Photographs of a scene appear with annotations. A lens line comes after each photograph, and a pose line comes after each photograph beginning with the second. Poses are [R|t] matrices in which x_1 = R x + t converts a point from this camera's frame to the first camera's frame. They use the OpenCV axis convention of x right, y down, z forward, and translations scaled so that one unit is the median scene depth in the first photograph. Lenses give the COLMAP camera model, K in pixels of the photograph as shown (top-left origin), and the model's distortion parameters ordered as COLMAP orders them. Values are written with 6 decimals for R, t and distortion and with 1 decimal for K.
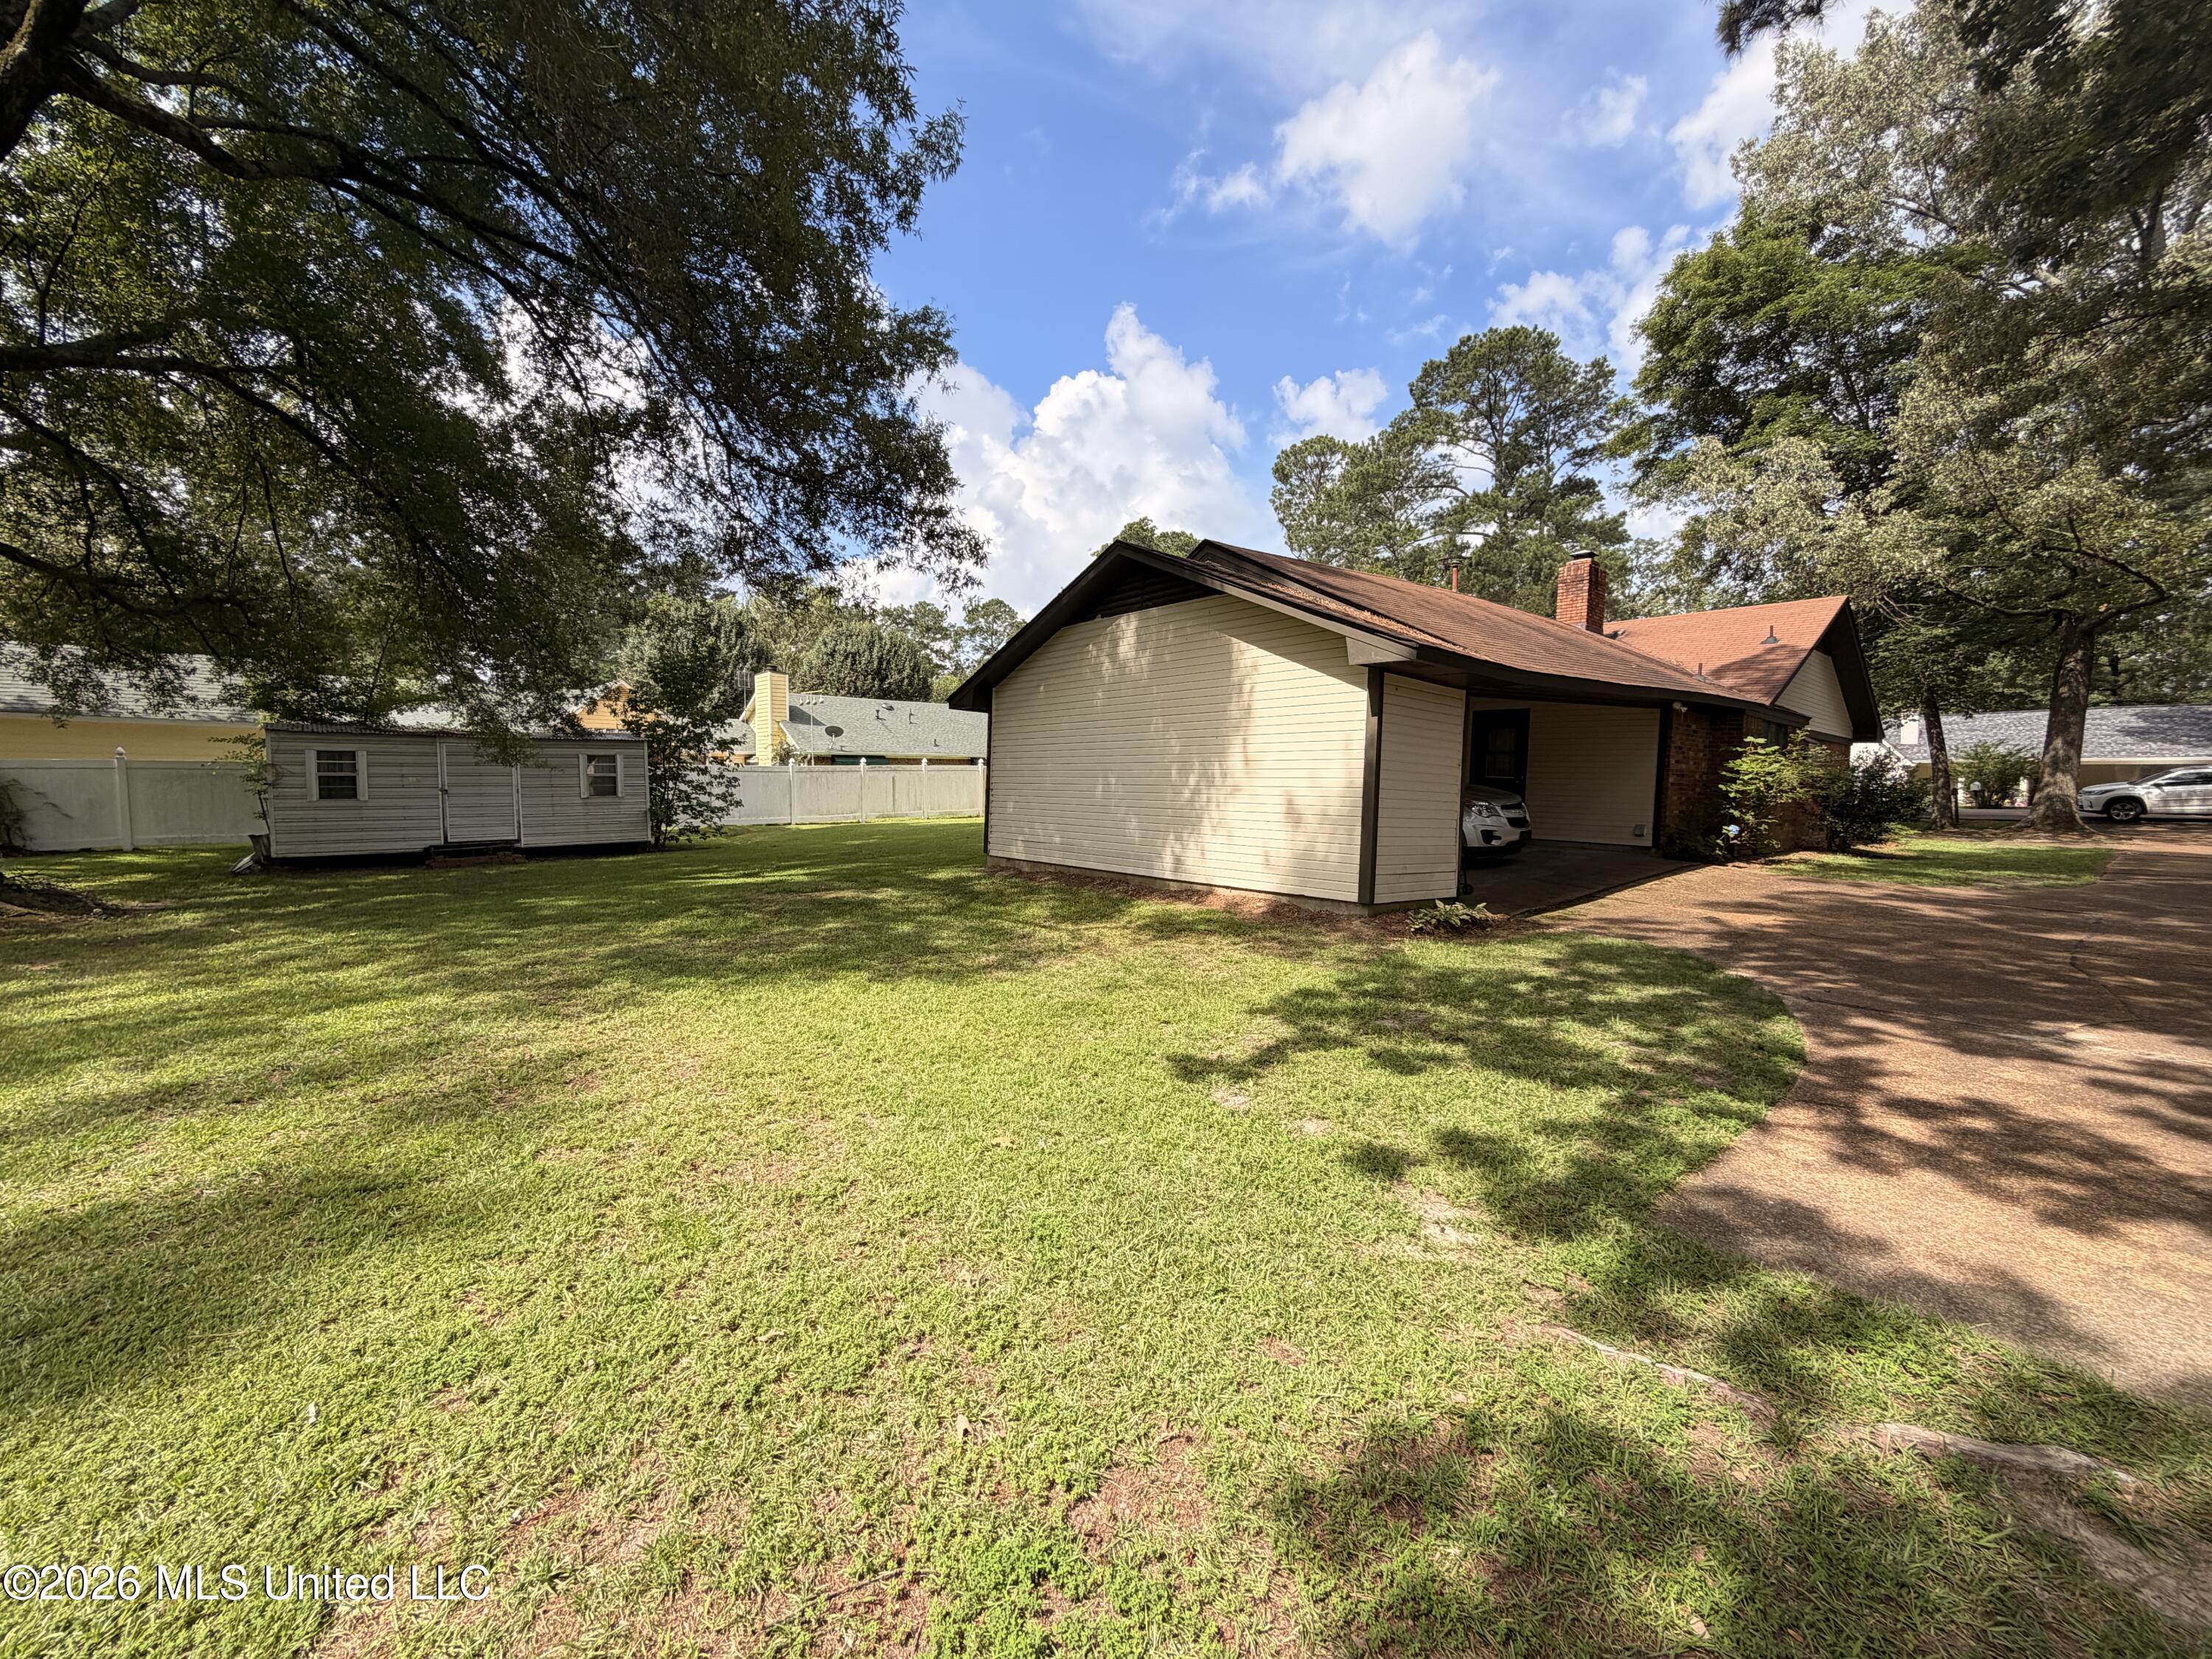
lens RADIAL K [[882.4, 0, 1101.3], [0, 882.4, 823.3], [0, 0, 1]] dist [0.009412, -0.001328]
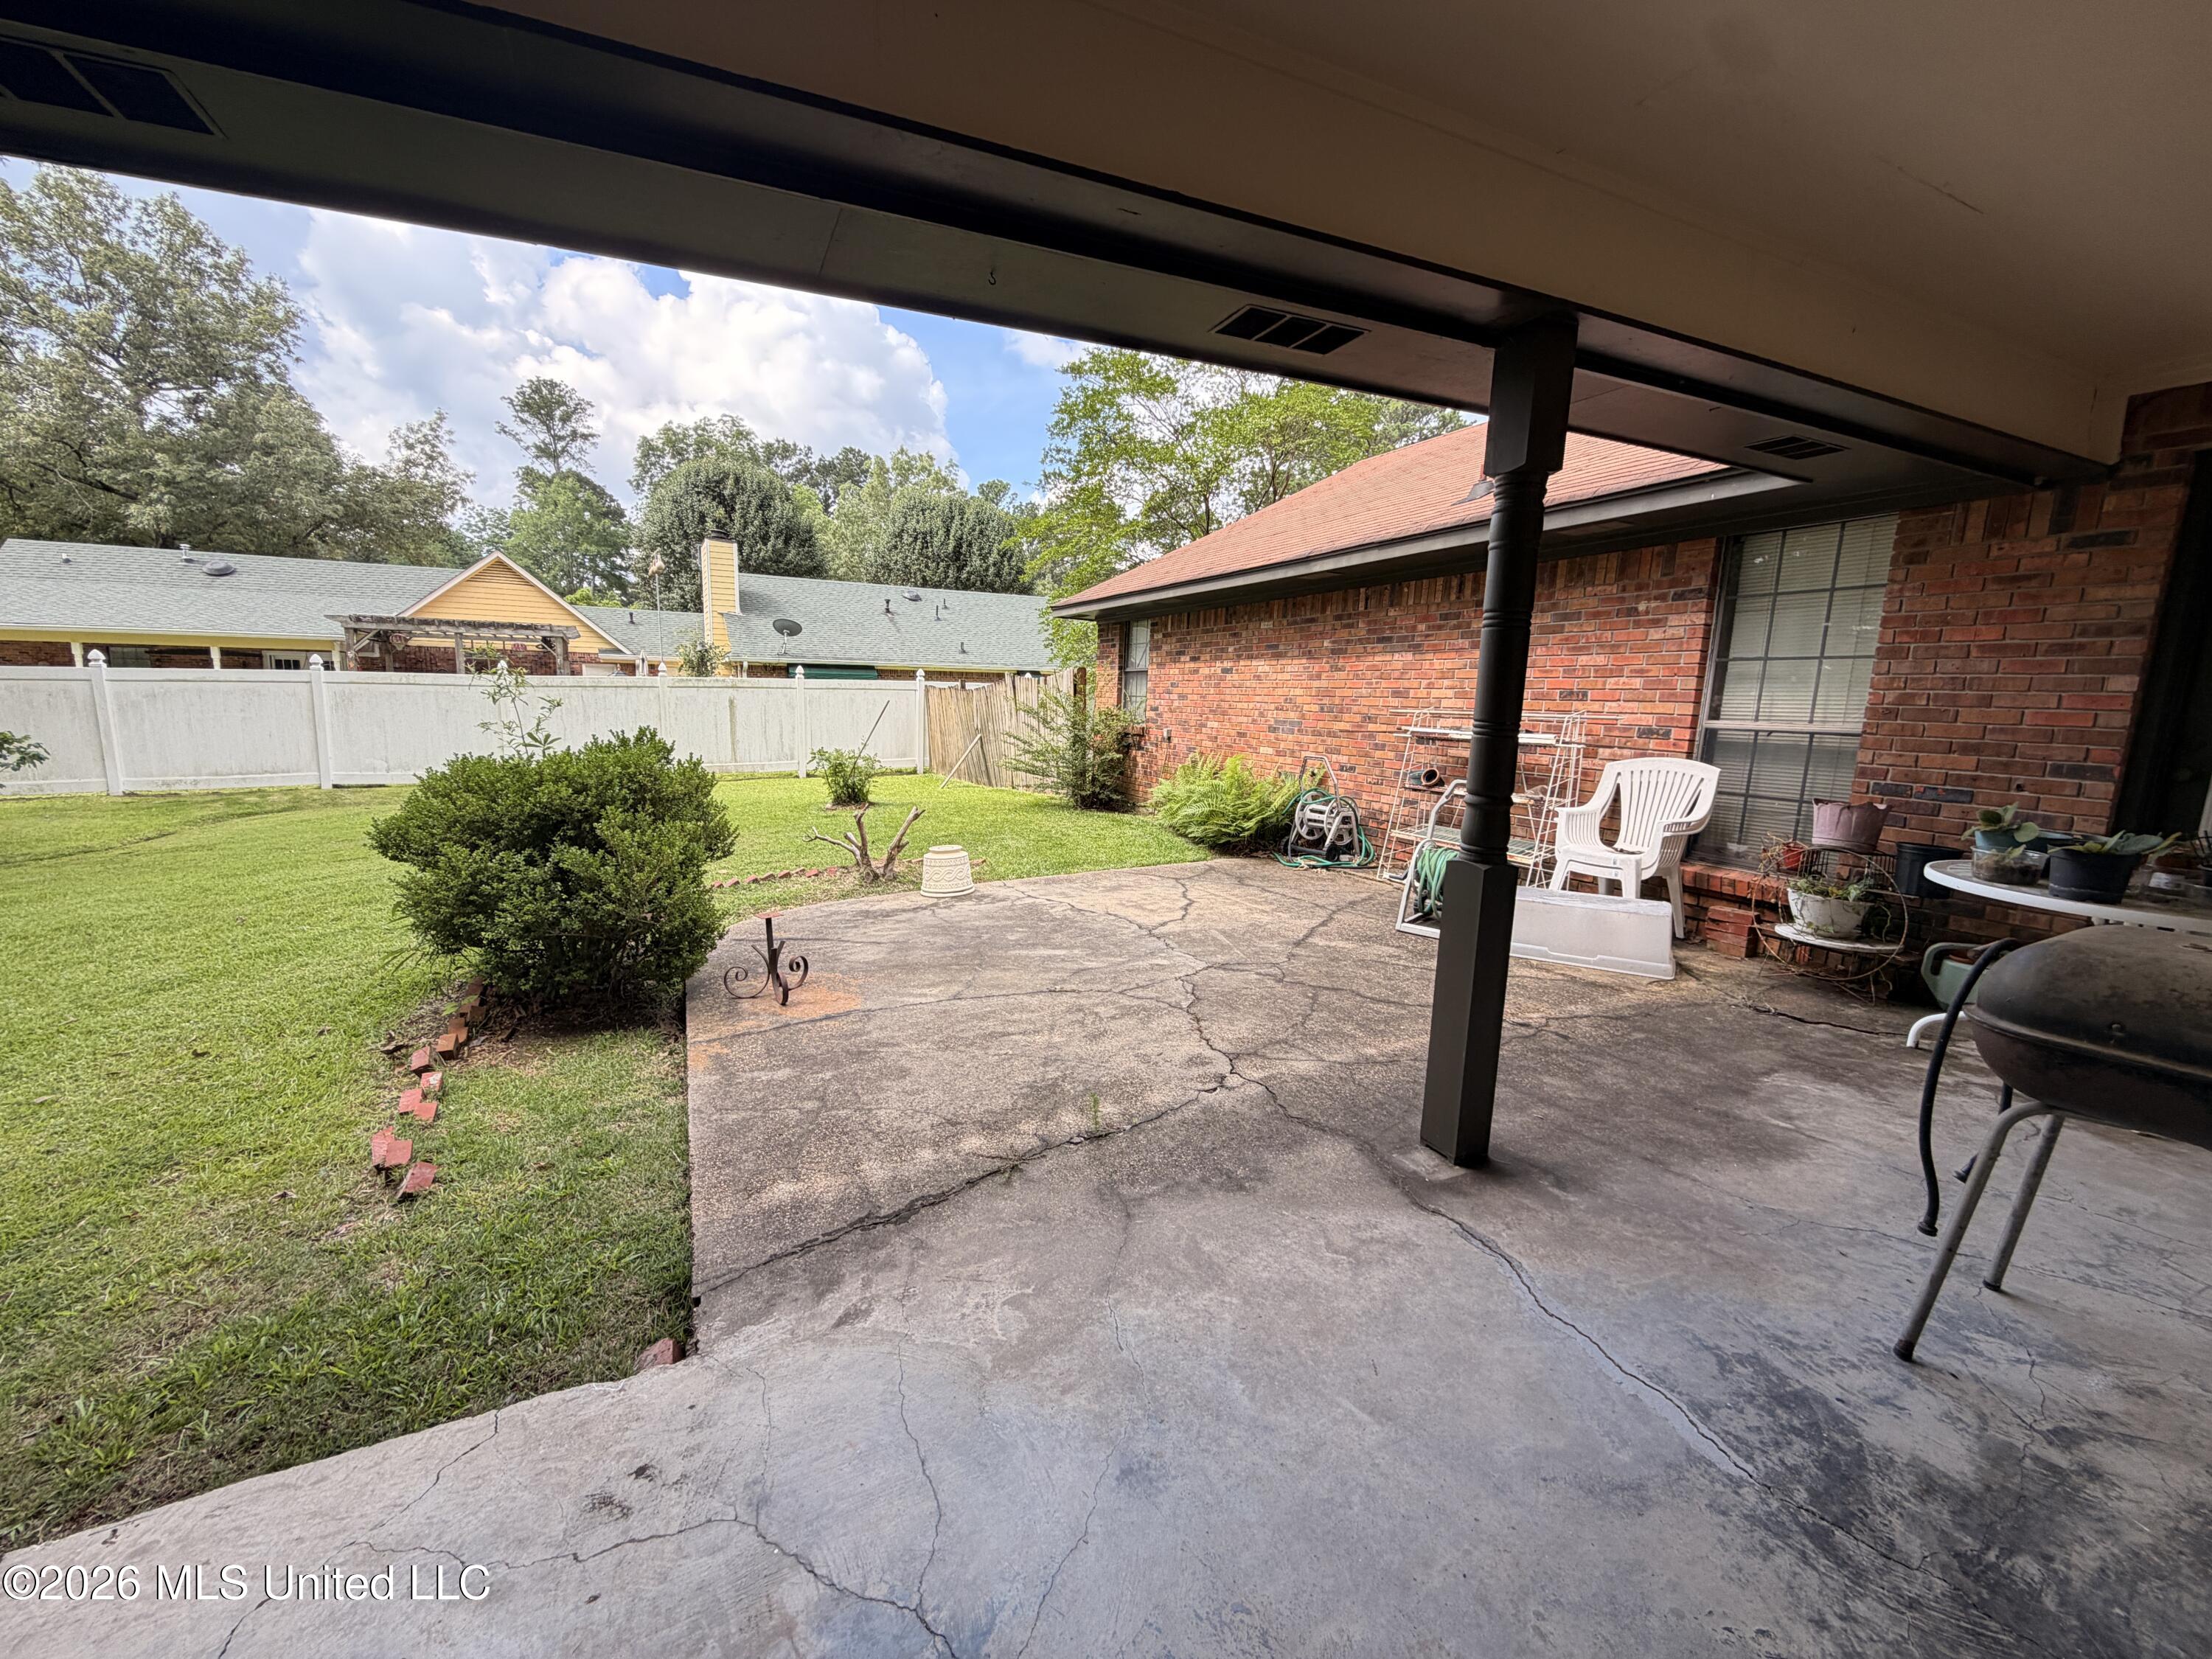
lens RADIAL K [[882.4, 0, 1105.2], [0, 882.4, 830.5], [0, 0, 1]] dist [0.009412, -0.001328]
pose [[0.953167, 0.069593, -0.294329, 0.697408], [-0.040480, 0.993766, 0.103880, -0.123292], [0.299723, -0.087100, 0.950042, 1.751721]]
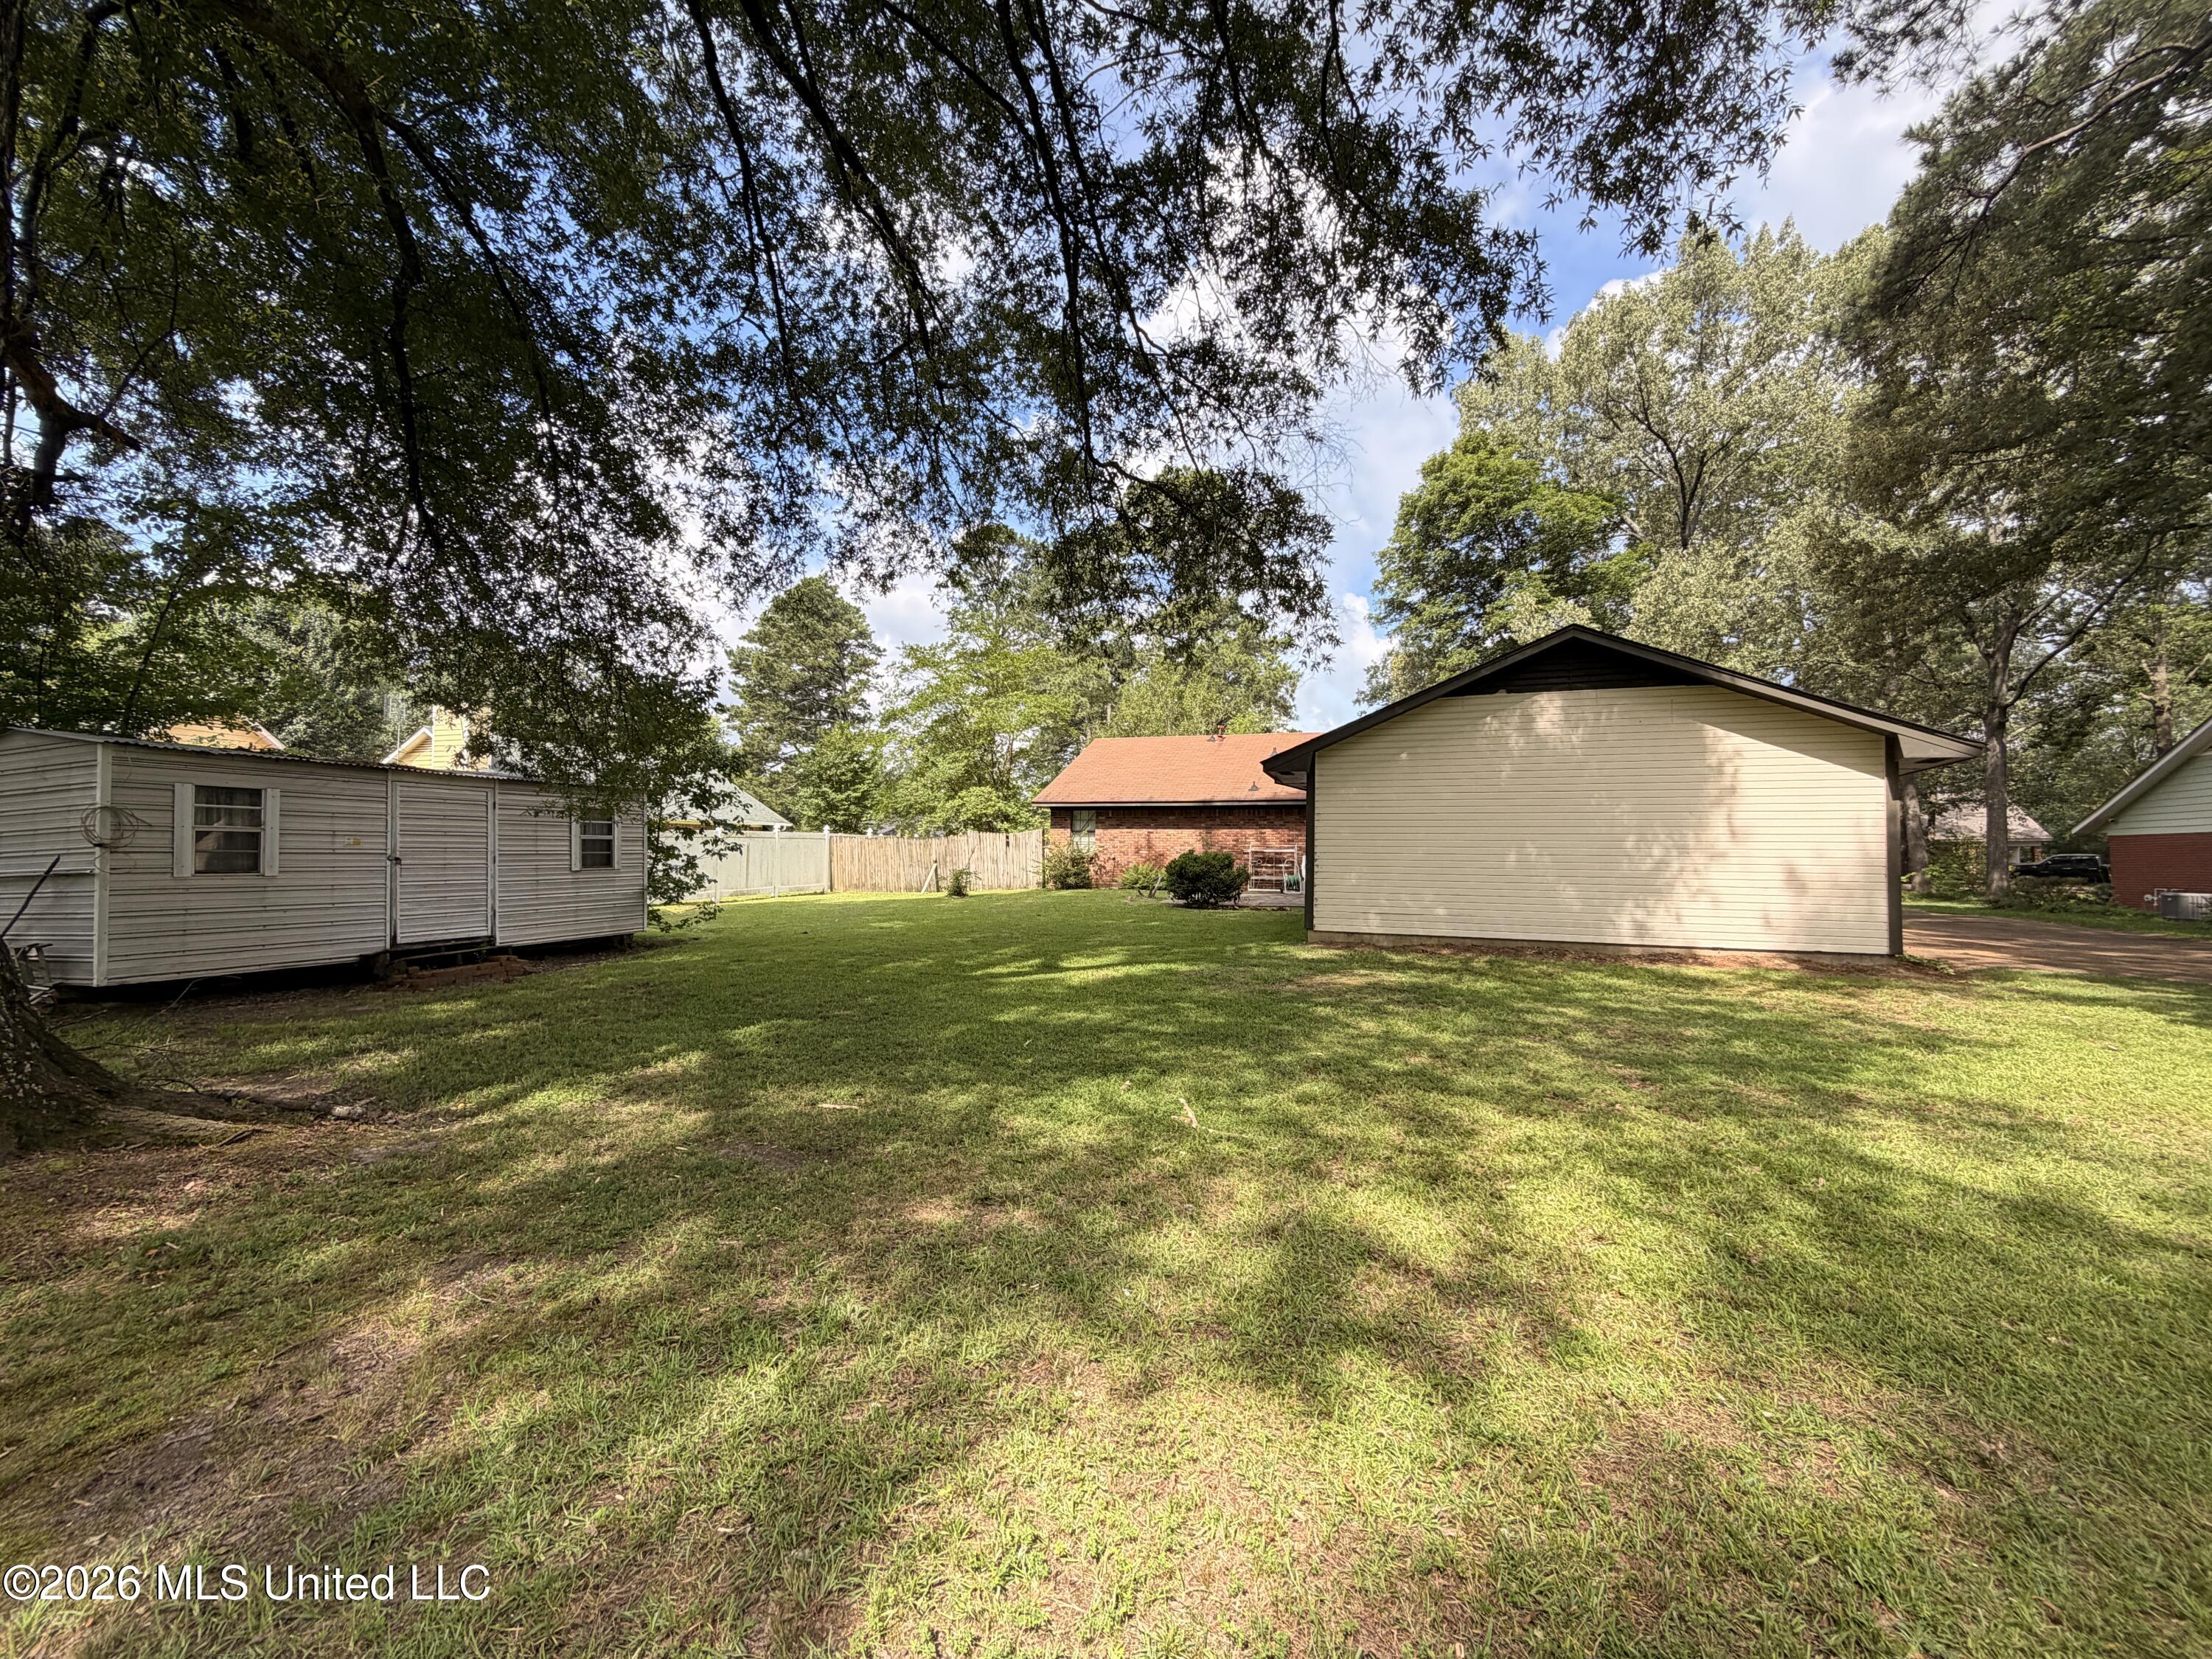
lens RADIAL K [[882.4, 0, 1096.0], [0, 882.4, 827.8], [0, 0, 1]] dist [0.009412, -0.001328]
pose [[0.875094, 0.021135, 0.483492, -1.156987], [0.016683, 0.997135, -0.073784, -0.009498], [-0.483666, 0.072634, 0.872234, 0.431251]]
